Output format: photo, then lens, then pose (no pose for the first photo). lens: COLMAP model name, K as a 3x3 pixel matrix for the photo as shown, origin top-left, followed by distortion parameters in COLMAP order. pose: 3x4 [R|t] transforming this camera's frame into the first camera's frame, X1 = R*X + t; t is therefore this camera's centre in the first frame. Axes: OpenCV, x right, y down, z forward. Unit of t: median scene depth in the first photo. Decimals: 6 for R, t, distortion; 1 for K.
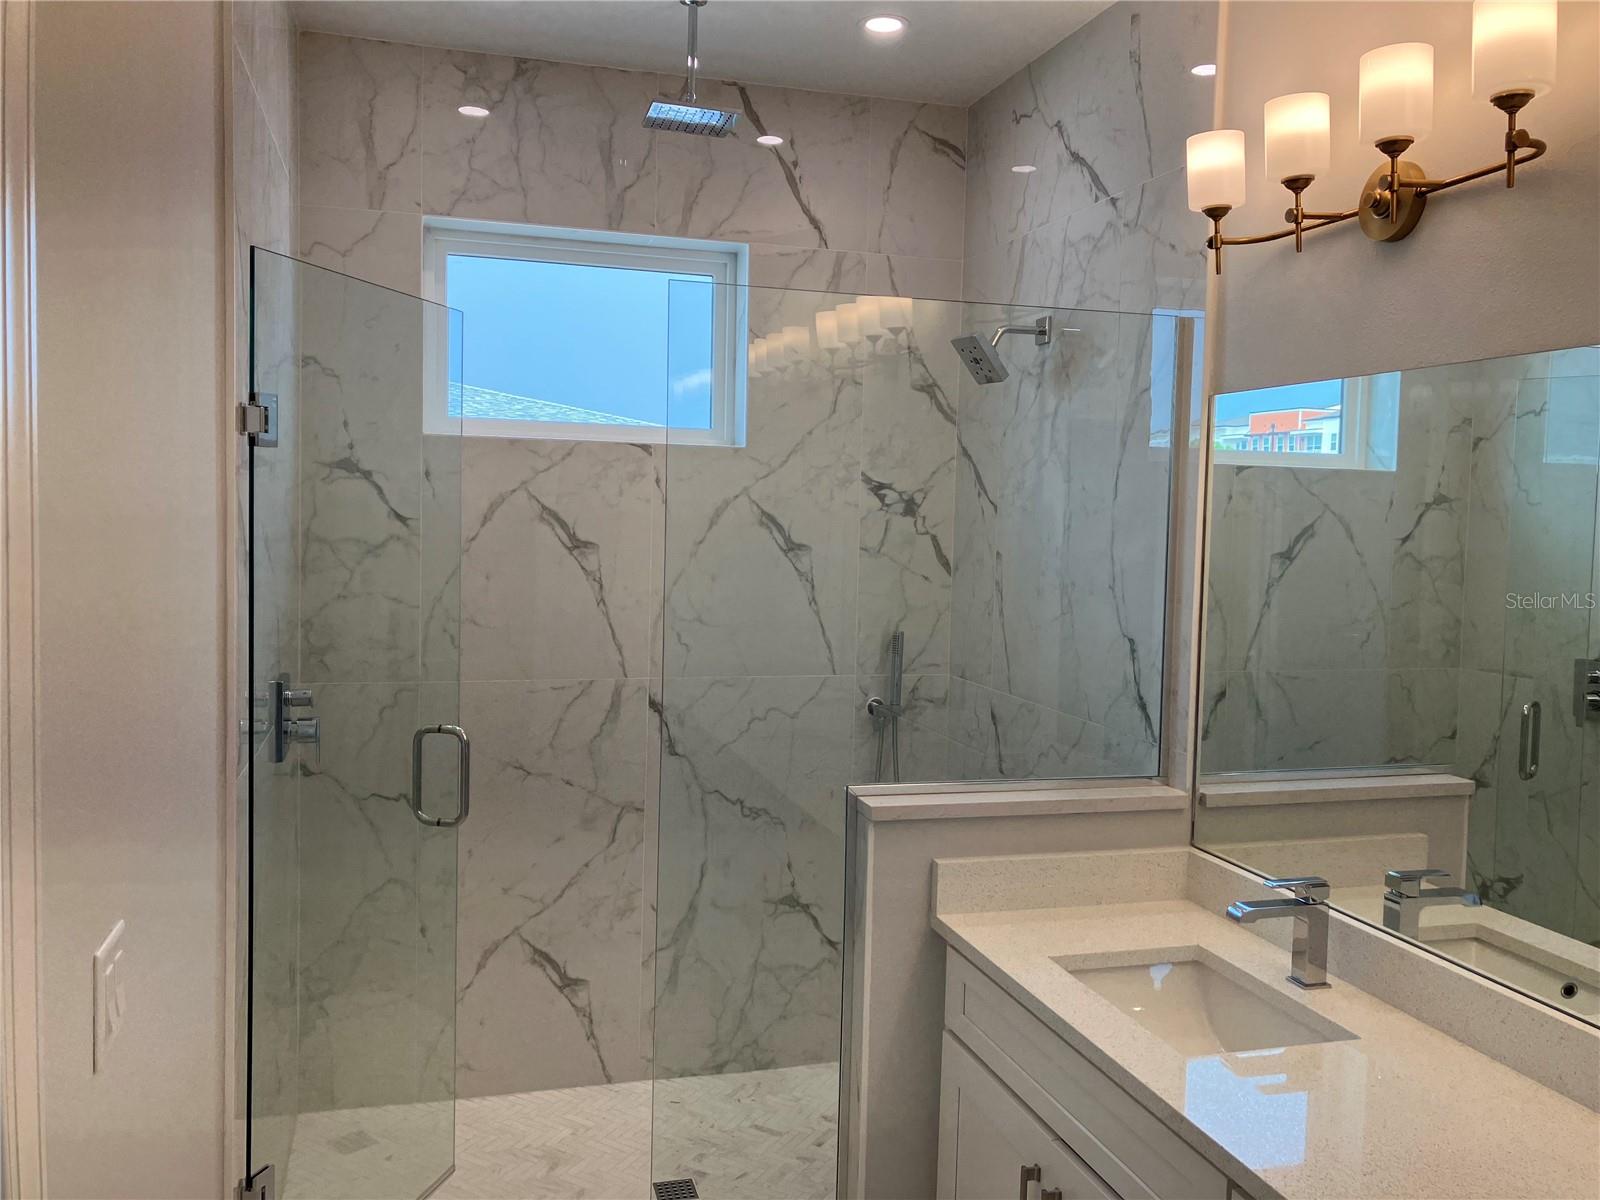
lens RADIAL K [[1306.0, 0, 816.6], [0, 1306.0, 586.5], [0, 0, 1]] dist [0.021266, -0.018475]
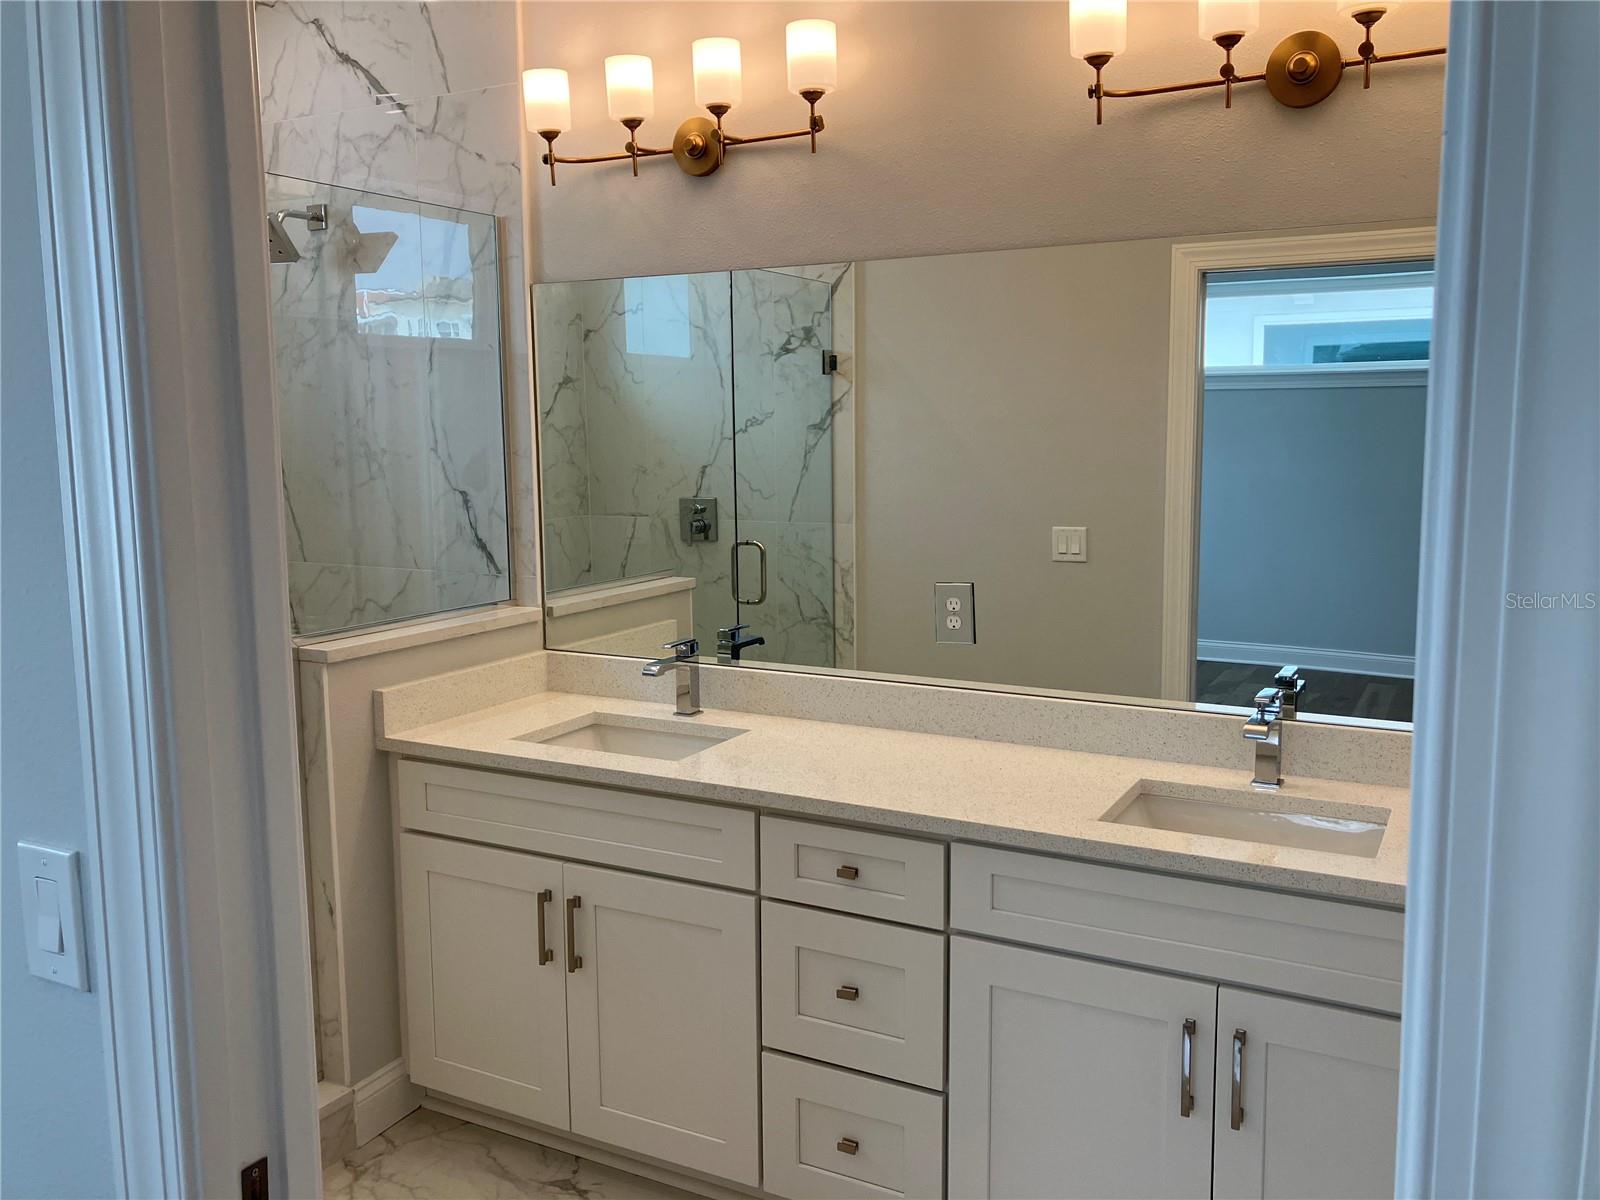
lens RADIAL K [[1306.0, 0, 787.6], [0, 1306.0, 583.9], [0, 0, 1]] dist [0.021266, -0.018475]
pose [[0.710702, -0.116456, 0.693787, -0.344288], [0.067896, 0.992954, 0.097120, 0.025367], [-0.700209, -0.021918, 0.713601, -0.045119]]
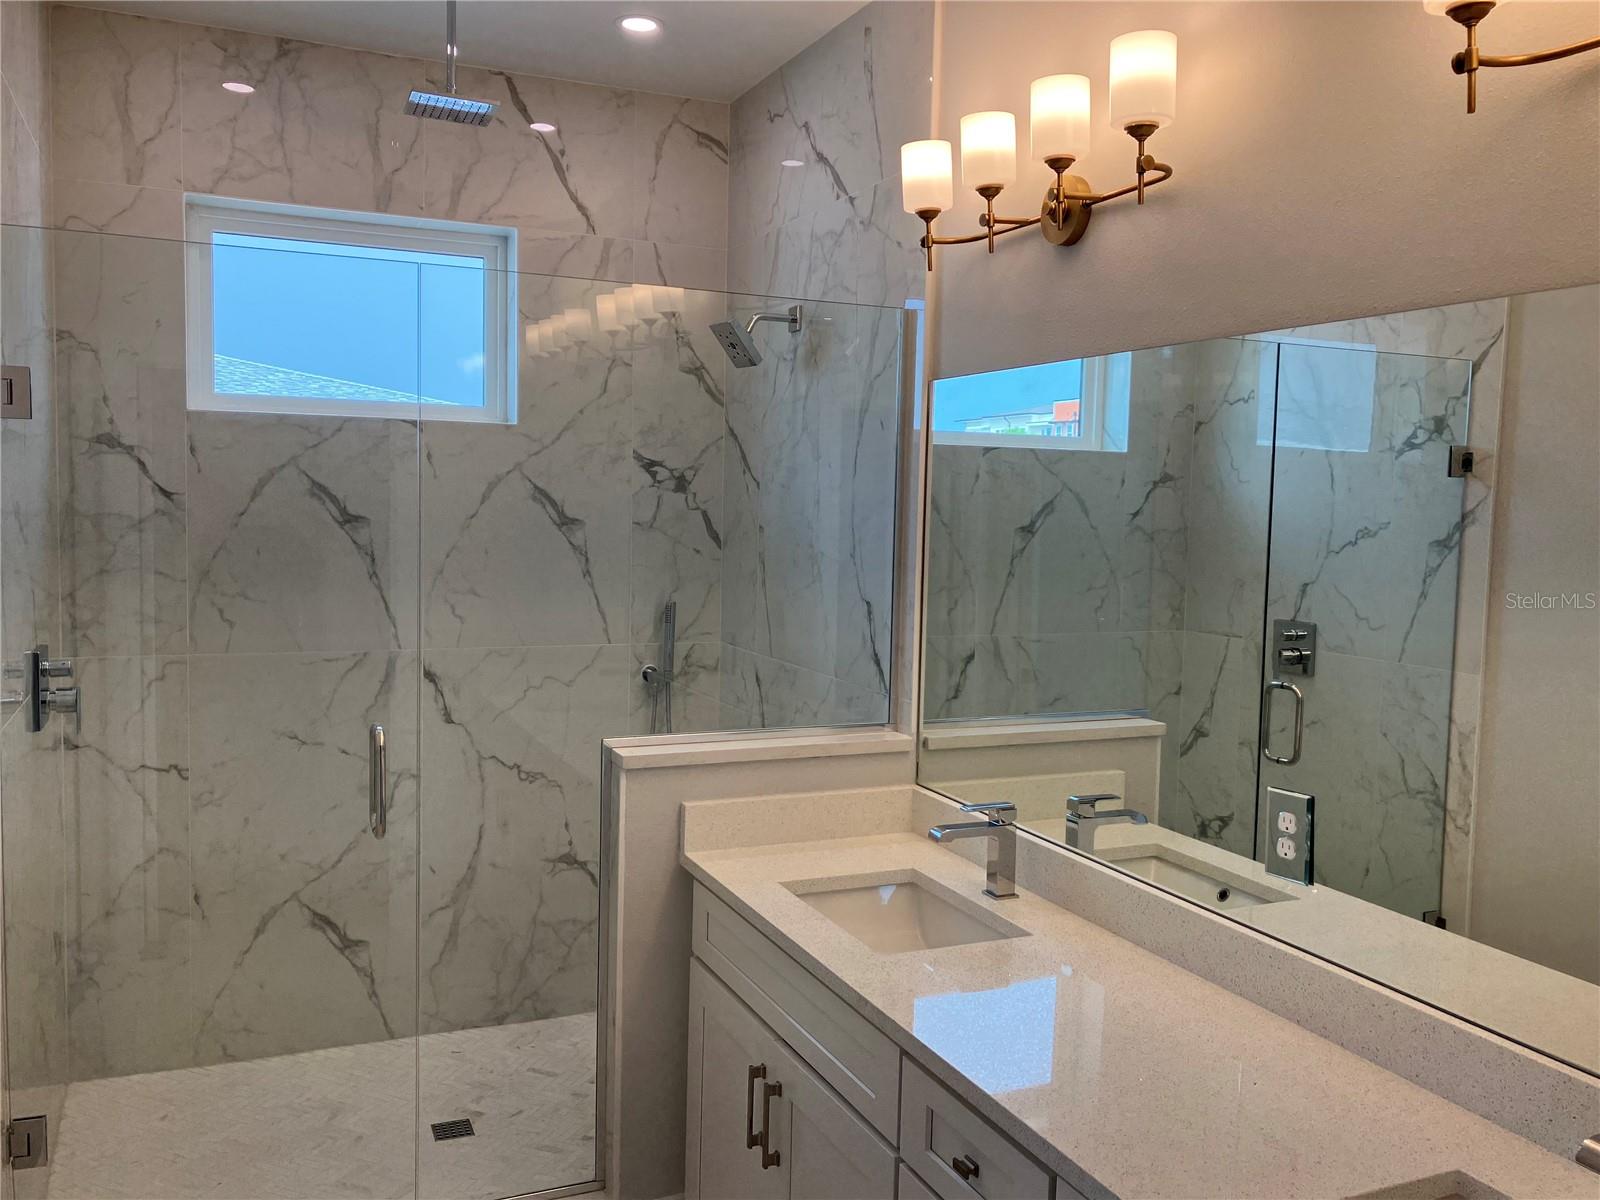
lens RADIAL K [[1306.0, 0, 808.5], [0, 1306.0, 600.8], [0, 0, 1]] dist [0.021266, -0.018475]
pose [[0.991432, -0.011261, 0.130134, 0.043403], [0.008289, 0.999693, 0.023356, 0.011944], [-0.130358, -0.022077, 0.991221, -0.073709]]
